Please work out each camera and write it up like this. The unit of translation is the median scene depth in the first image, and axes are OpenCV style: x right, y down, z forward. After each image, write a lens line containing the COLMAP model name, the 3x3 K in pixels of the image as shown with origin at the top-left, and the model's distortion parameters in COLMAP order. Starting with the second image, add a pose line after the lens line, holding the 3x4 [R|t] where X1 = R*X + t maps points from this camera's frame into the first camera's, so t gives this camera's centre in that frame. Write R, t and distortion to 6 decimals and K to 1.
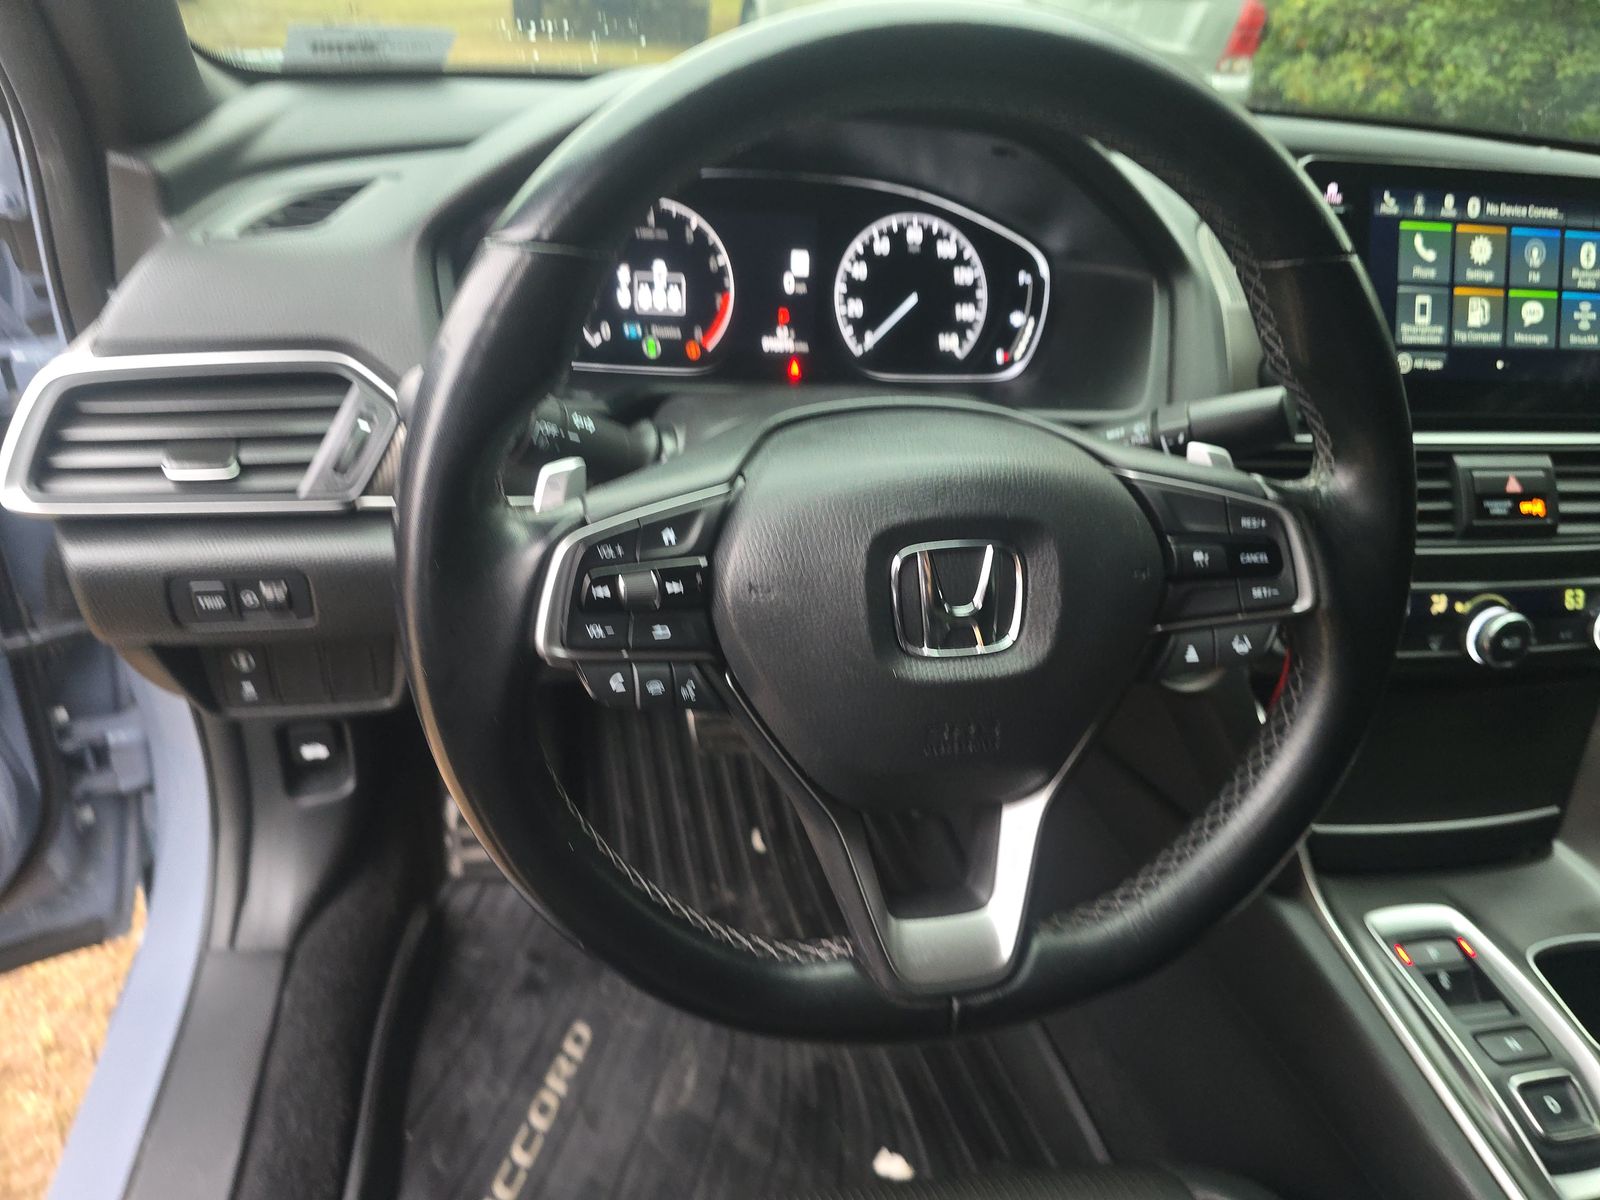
lens RADIAL K [[1106.6, 0, 796.2], [0, 1106.6, 633.4], [0, 0, 1]] dist [0.045650, -0.052316]
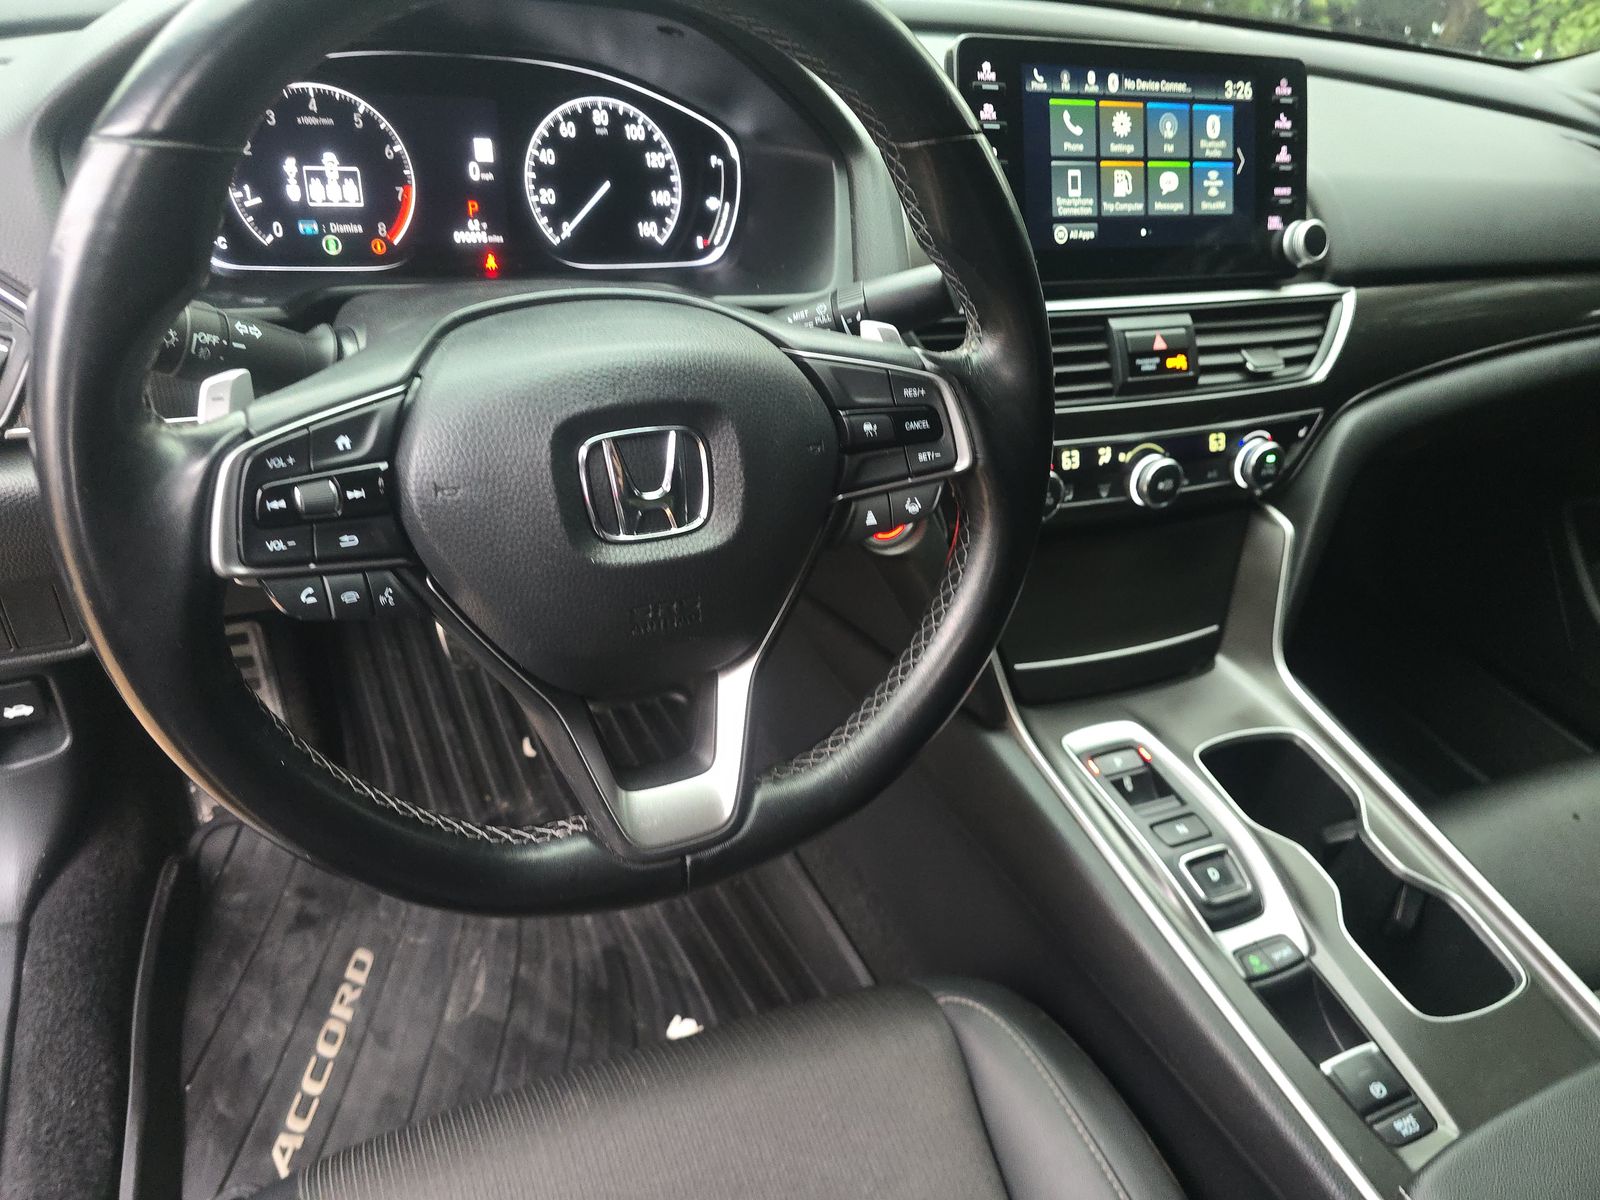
lens RADIAL K [[1106.6, 0, 796.2], [0, 1106.6, 633.4], [0, 0, 1]] dist [0.045650, -0.052316]
pose [[0.975985, -0.106819, 0.189849, 0.044227], [0.088802, 0.990913, 0.101019, 0.010062], [-0.198915, -0.081734, 0.976602, -0.038236]]
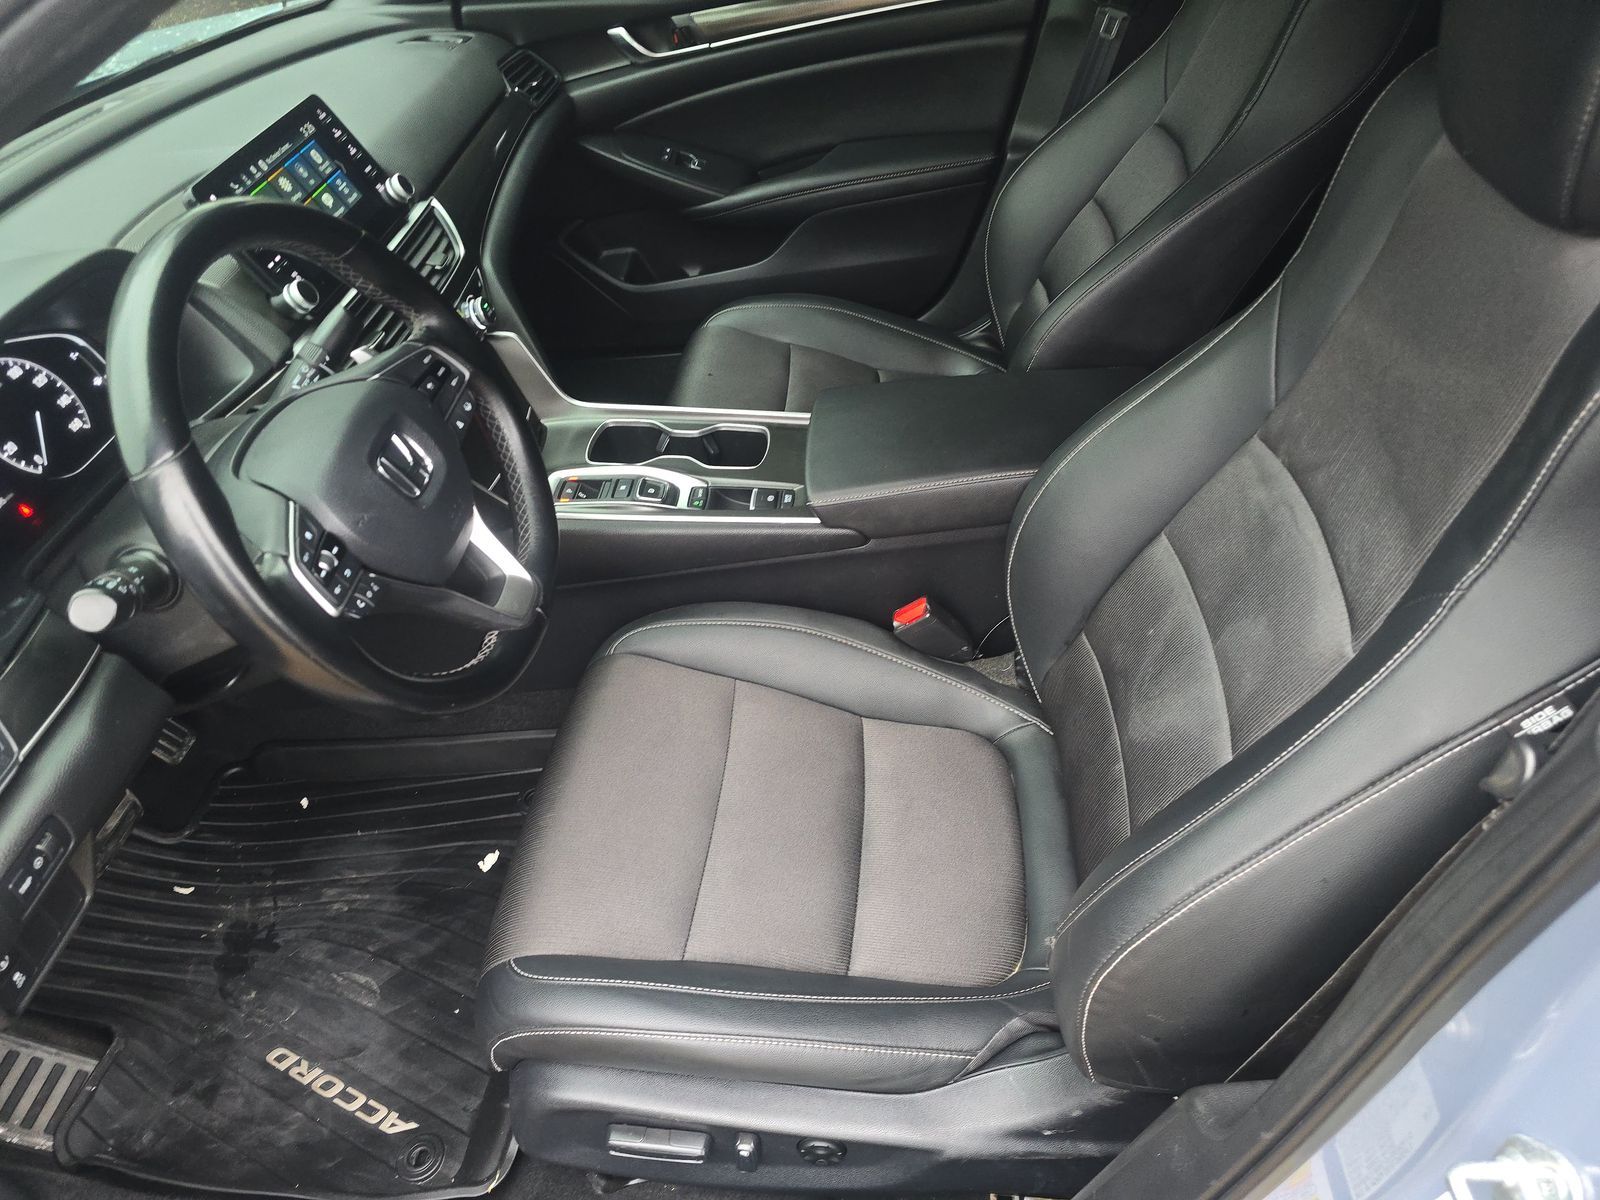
lens RADIAL K [[1059.4, 0, 802.5], [0, 1059.4, 679.9], [0, 0, 1]] dist [-0.002841, -0.003974]
pose [[0.269237, -0.757119, 0.595216, -0.706356], [0.615906, 0.610493, 0.497955, -0.195149], [-0.740386, 0.232529, 0.630681, -0.429566]]
